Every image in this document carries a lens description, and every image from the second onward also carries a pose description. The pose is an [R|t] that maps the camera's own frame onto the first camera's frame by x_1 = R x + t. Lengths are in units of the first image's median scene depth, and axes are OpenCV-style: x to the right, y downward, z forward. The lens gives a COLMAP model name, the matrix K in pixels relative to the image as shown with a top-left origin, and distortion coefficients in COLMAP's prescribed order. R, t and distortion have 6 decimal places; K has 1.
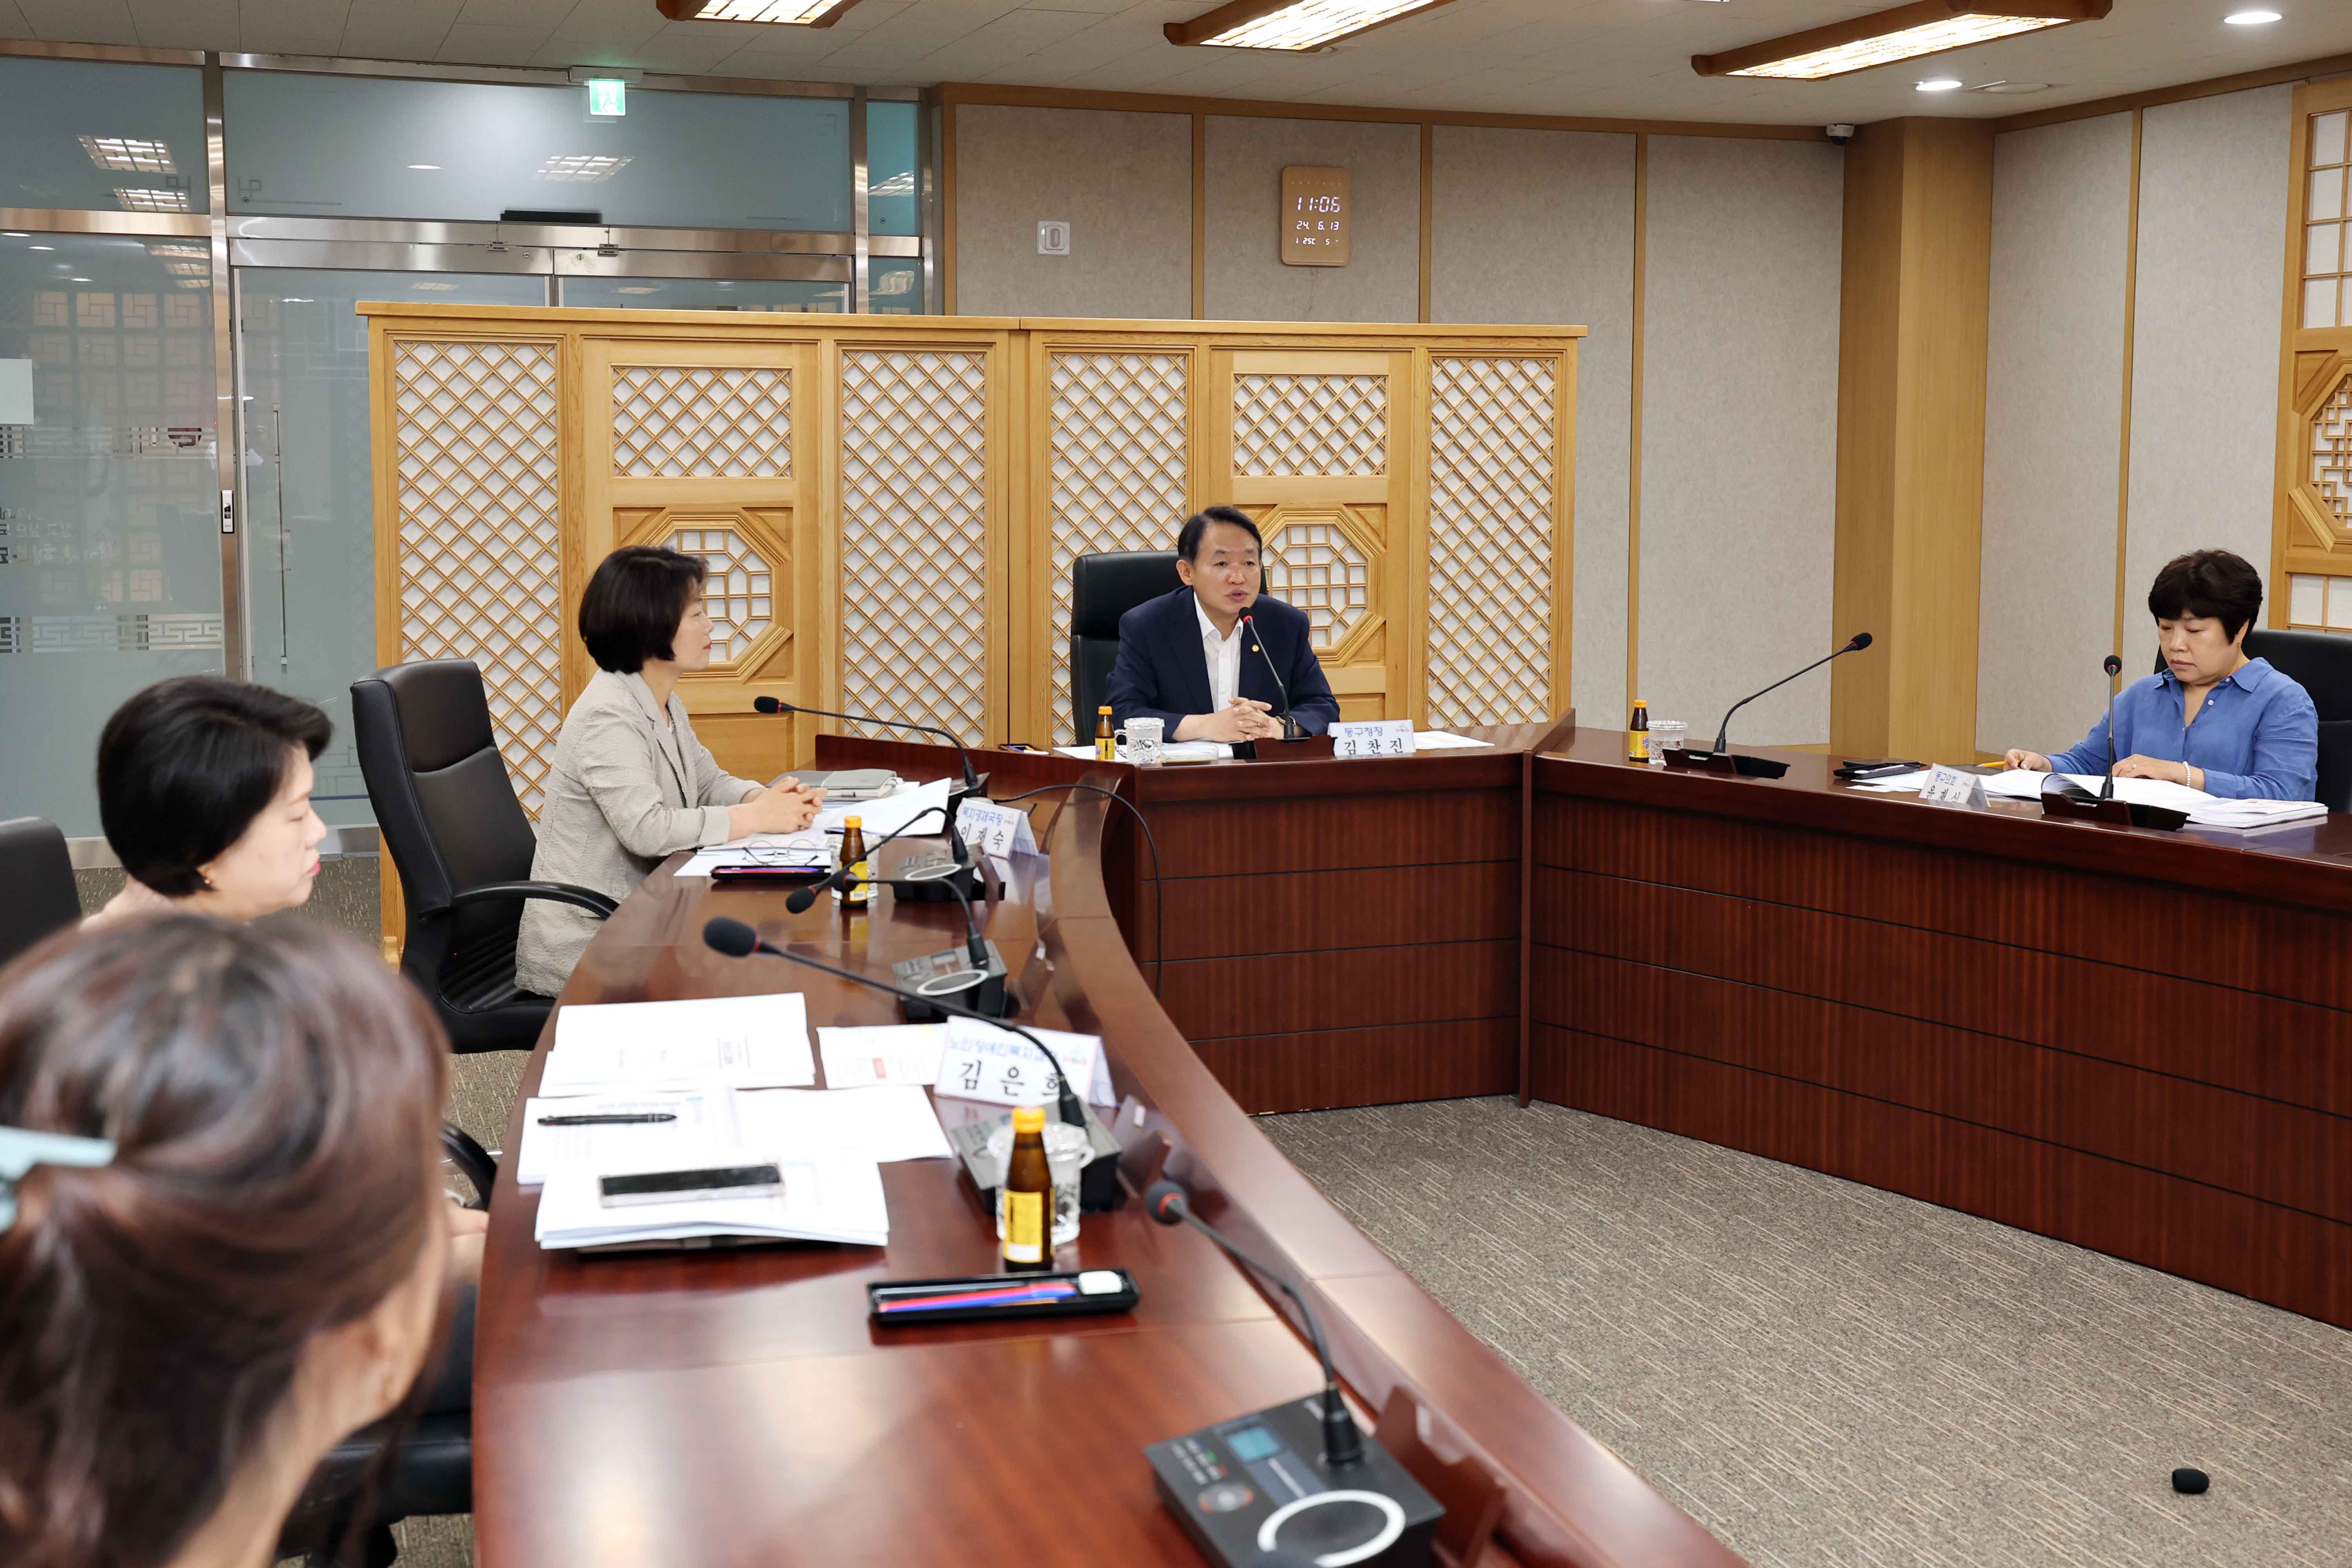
lens RADIAL K [[2698.9, 0, 1184.9], [0, 2698.9, 681.0], [0, 0, 1]] dist [0.030448, 0.000000]
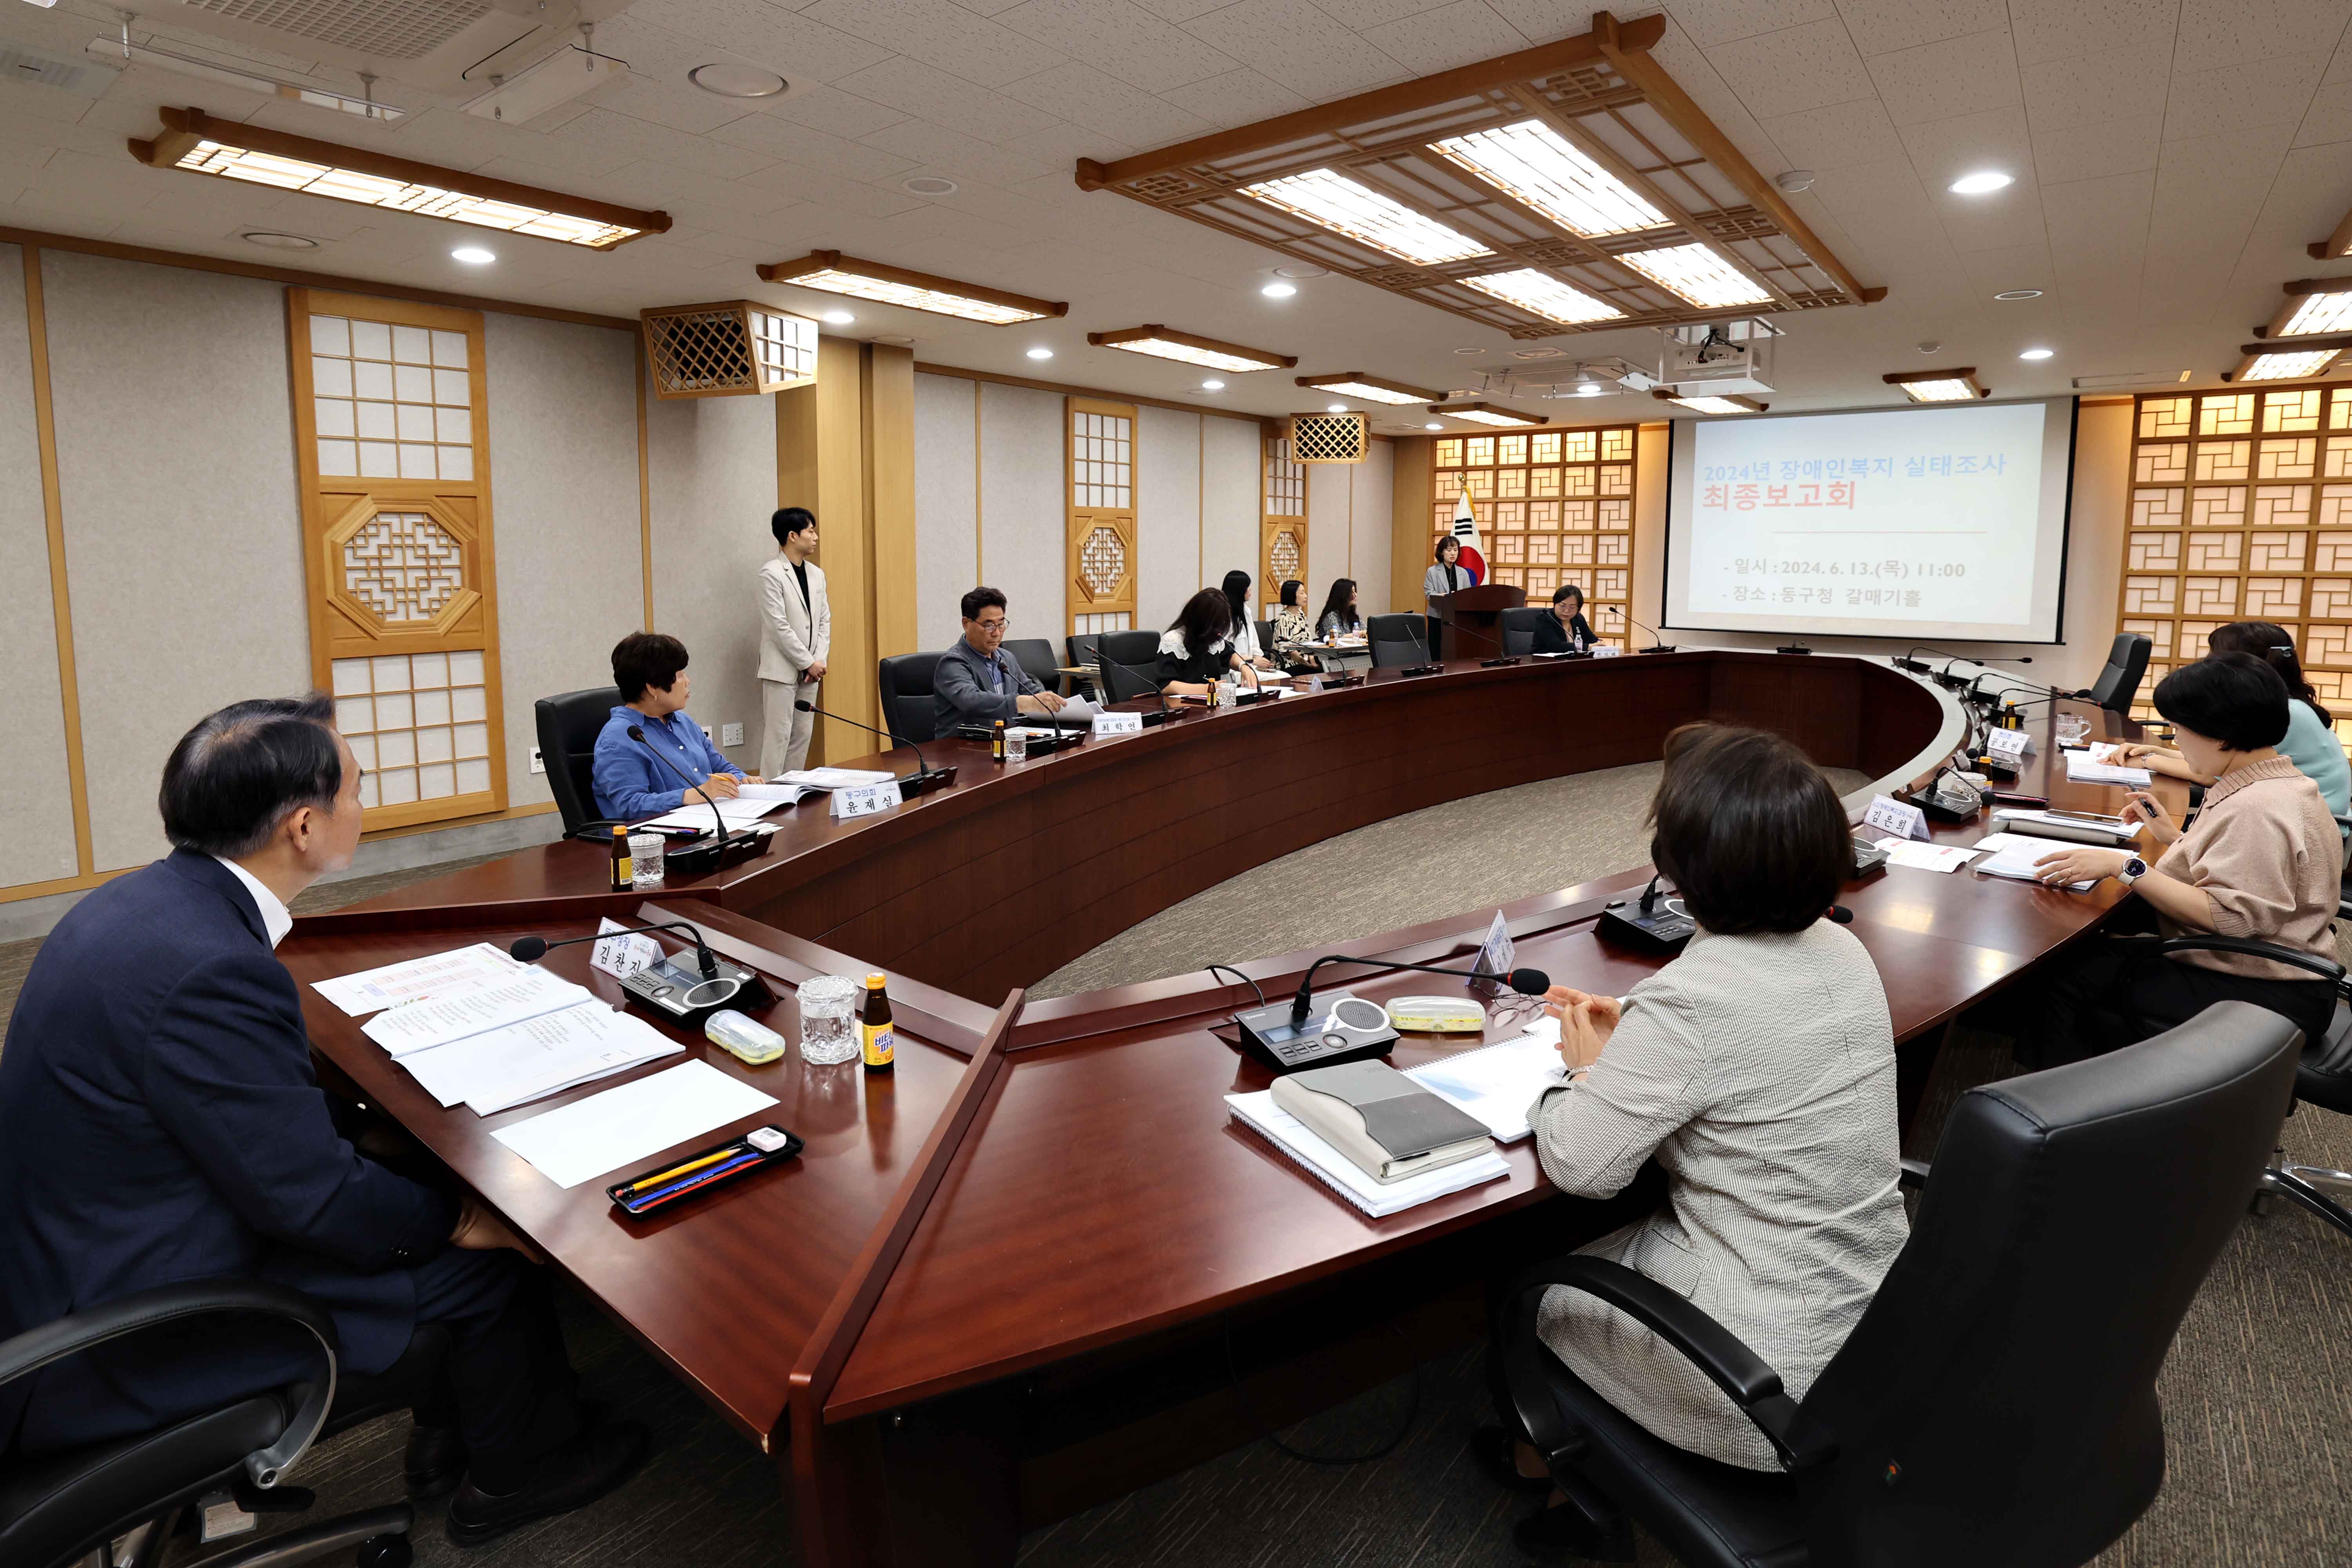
lens RADIAL K [[1213.2, 0, 1185.0], [0, 1213.2, 783.9], [0, 0, 1]] dist [-0.006277, -0.000942]
pose [[-0.552779, -0.152878, 0.819185, -0.616306], [0.079061, 0.968973, 0.234181, -0.162221], [-0.829569, 0.194215, -0.523541, 1.816165]]
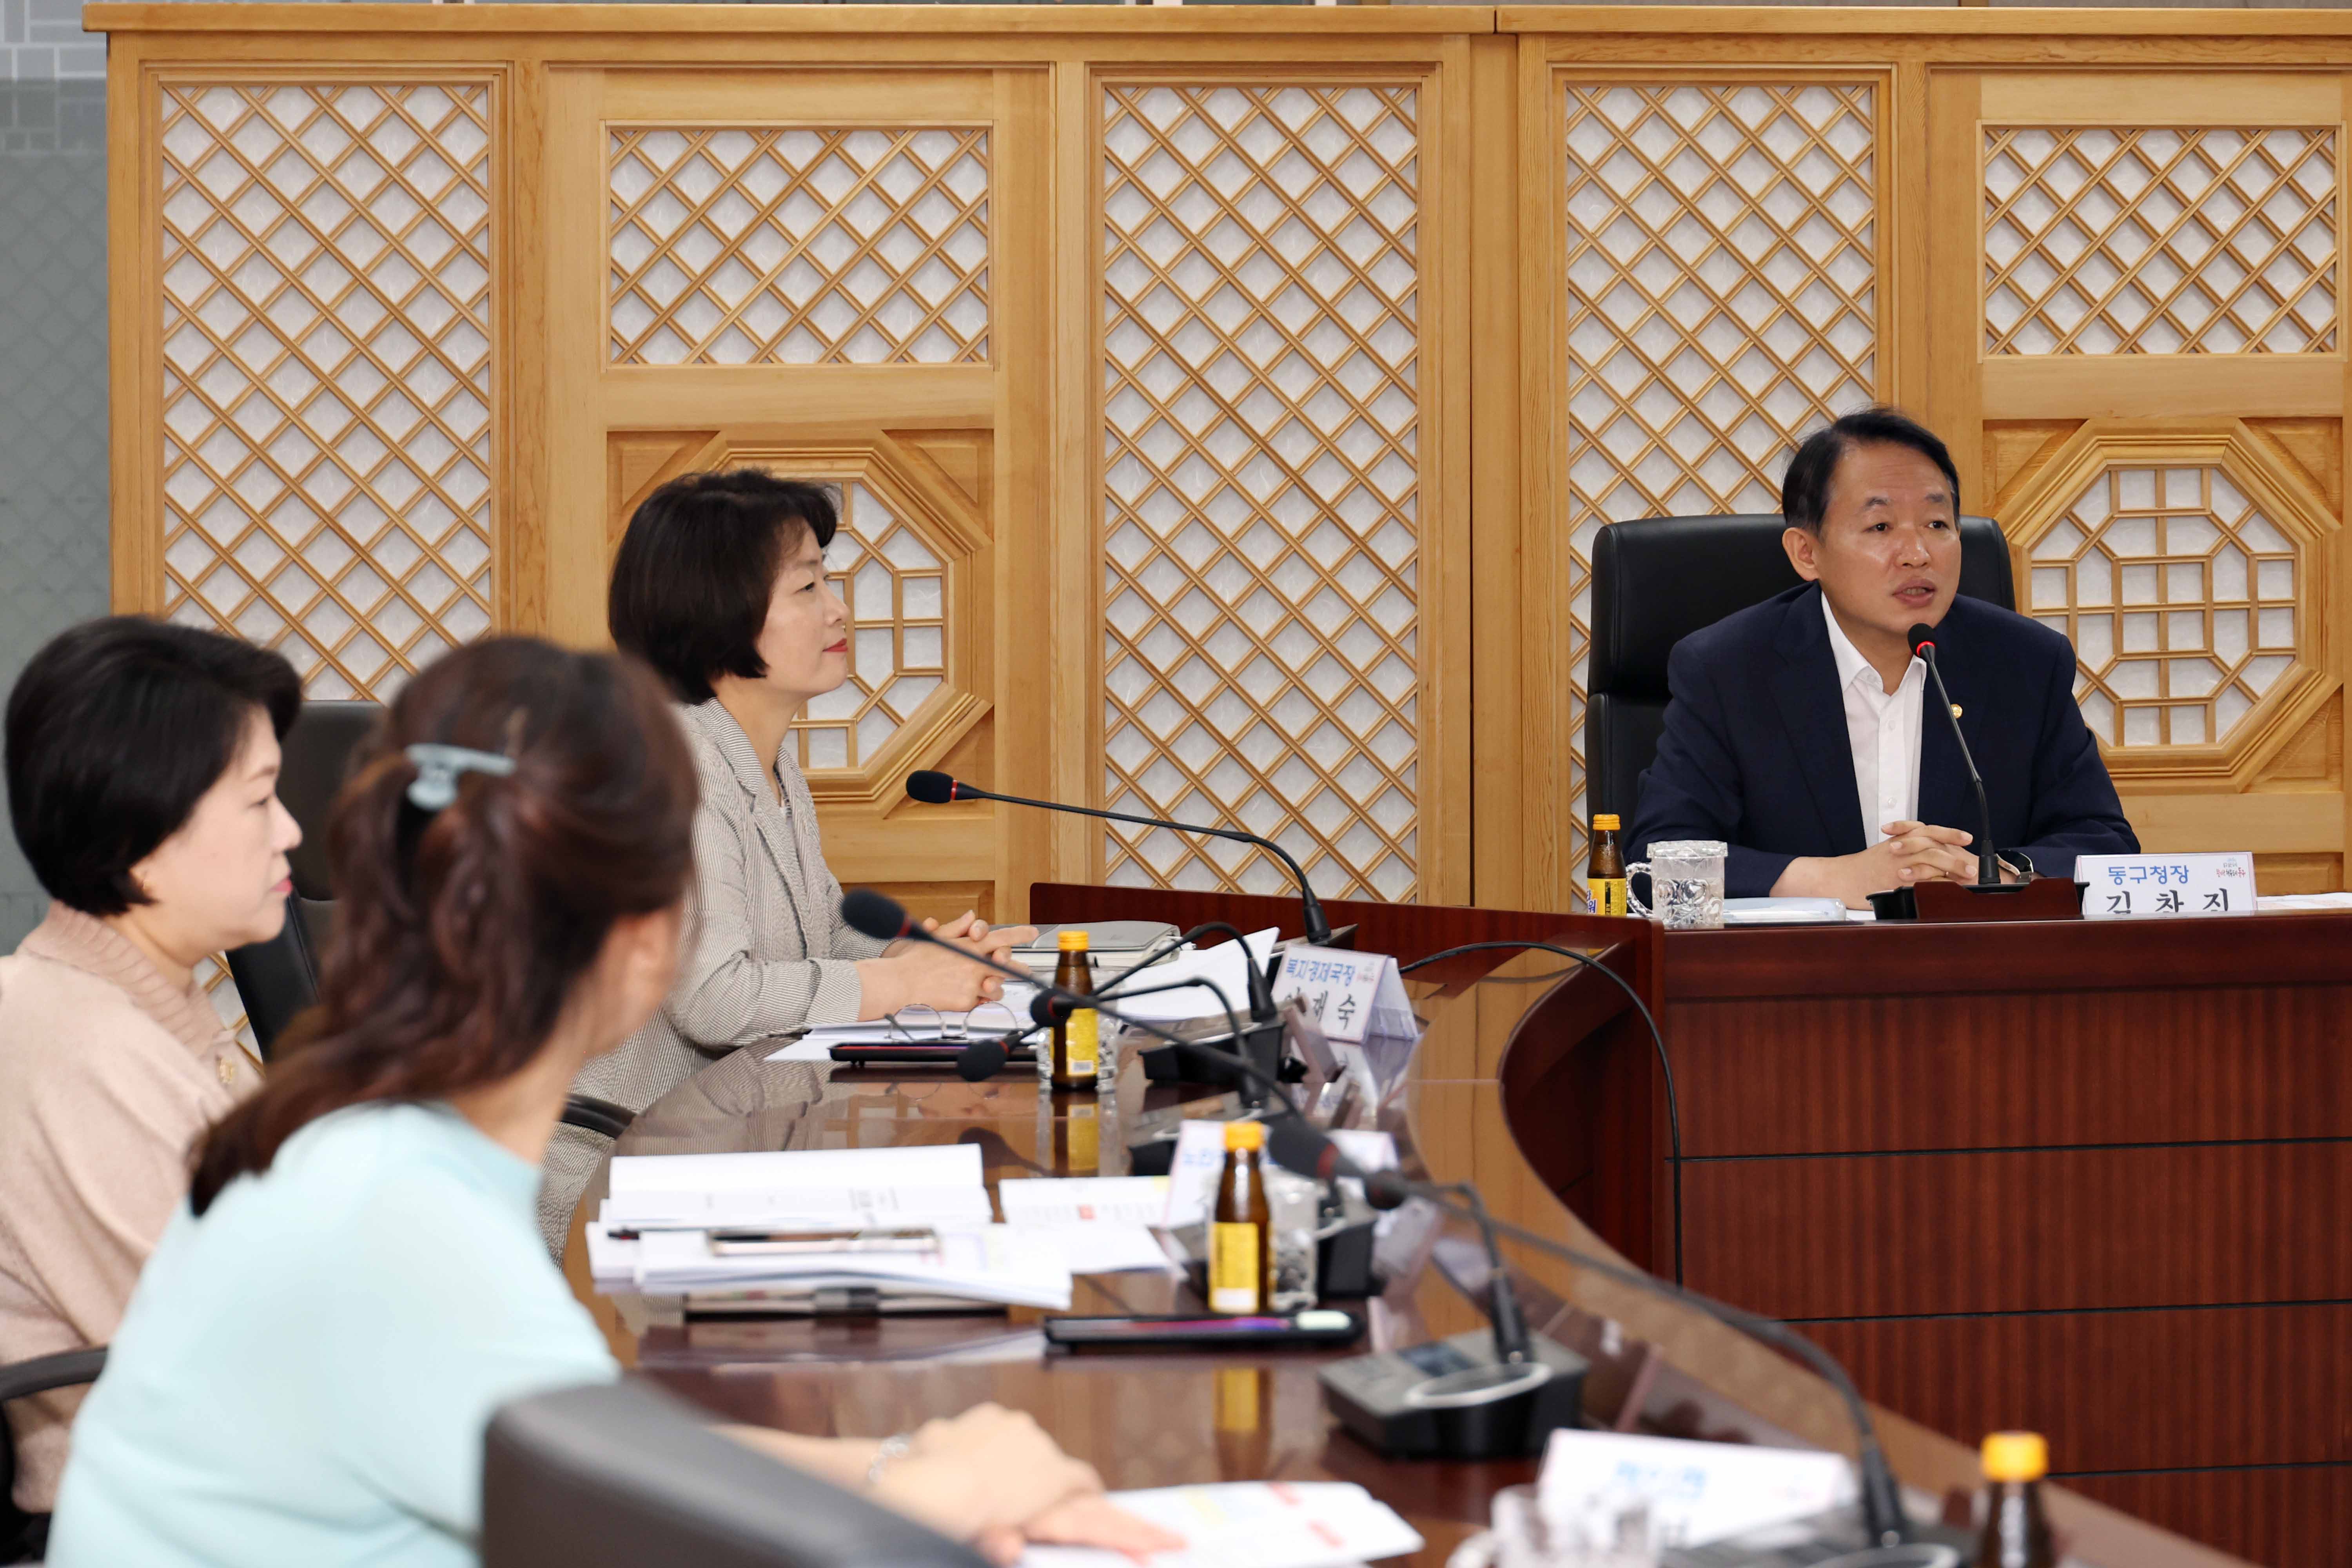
lens RADIAL K [[7892.3, 0, 1174.0], [0, 7892.3, 783.9], [0, 0, 1]] dist [-0.322848, 0.000000]
pose [[0.992224, 0.000018, -0.124463, 0.055791], [-0.002978, 0.999717, -0.023591, 0.029833], [0.124428, 0.023778, 0.991944, -0.345702]]
